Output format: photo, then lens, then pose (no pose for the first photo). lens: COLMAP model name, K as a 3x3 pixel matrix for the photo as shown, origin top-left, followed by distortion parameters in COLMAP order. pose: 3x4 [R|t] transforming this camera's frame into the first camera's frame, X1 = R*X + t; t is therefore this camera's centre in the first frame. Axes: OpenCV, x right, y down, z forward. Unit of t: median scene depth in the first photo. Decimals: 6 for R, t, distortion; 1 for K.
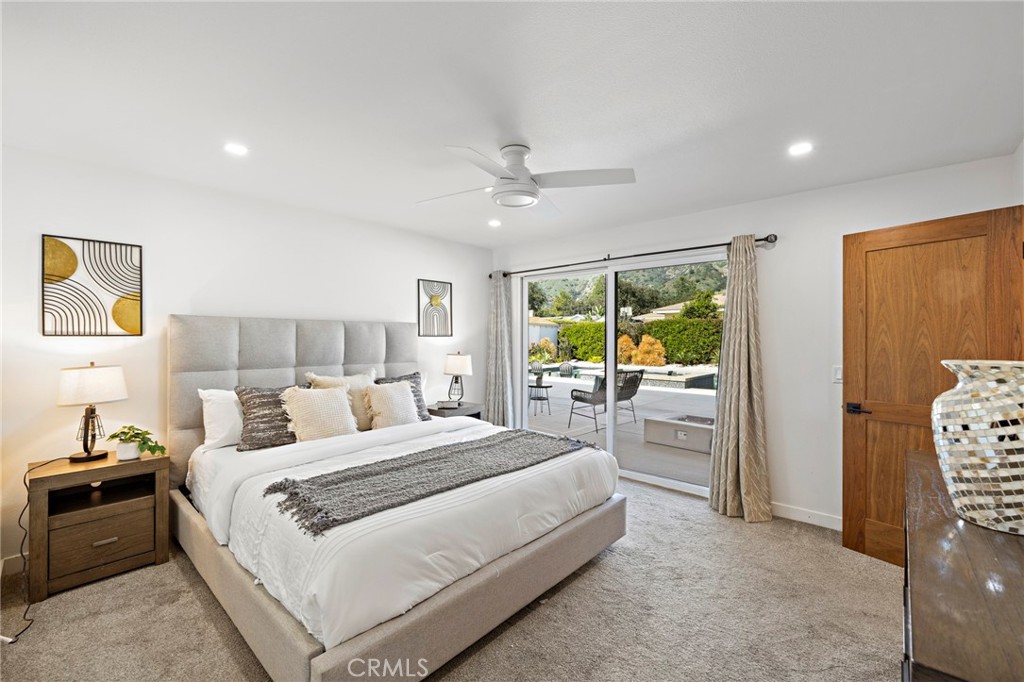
lens RADIAL K [[428.9, 0, 502.8], [0, 428.9, 340.4], [0, 0, 1]] dist [0.001814, -0.000600]
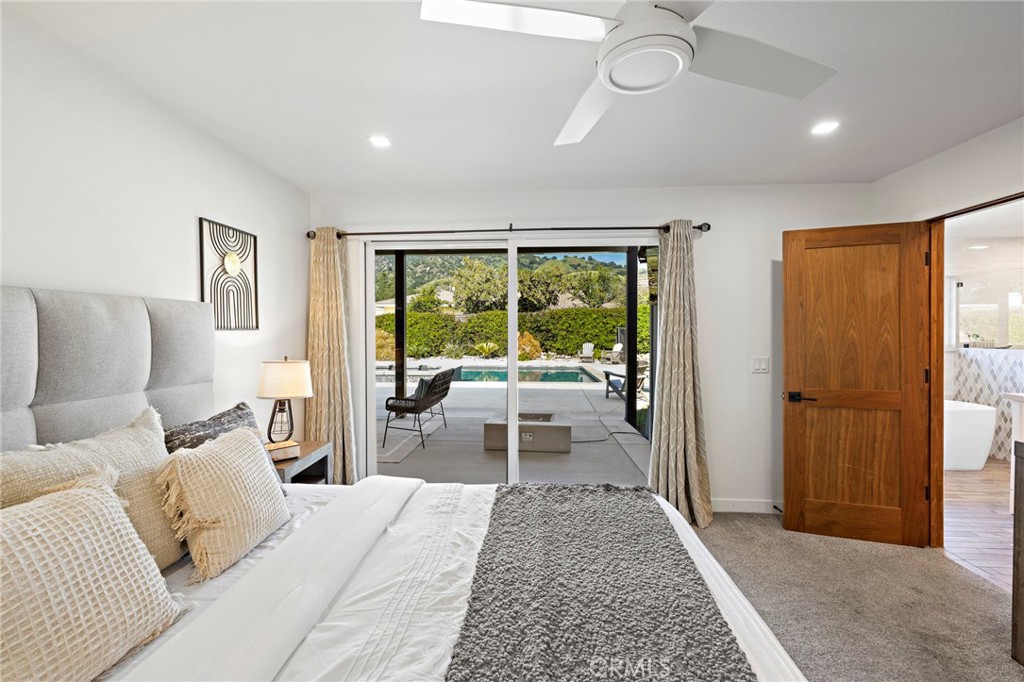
lens RADIAL K [[428.9, 0, 508.7], [0, 428.9, 337.4], [0, 0, 1]] dist [0.001814, -0.000600]
pose [[0.779087, -0.013360, 0.626773, -0.383425], [0.008650, 0.999907, 0.010562, -0.004434], [-0.626856, -0.002807, 0.779130, 0.617607]]
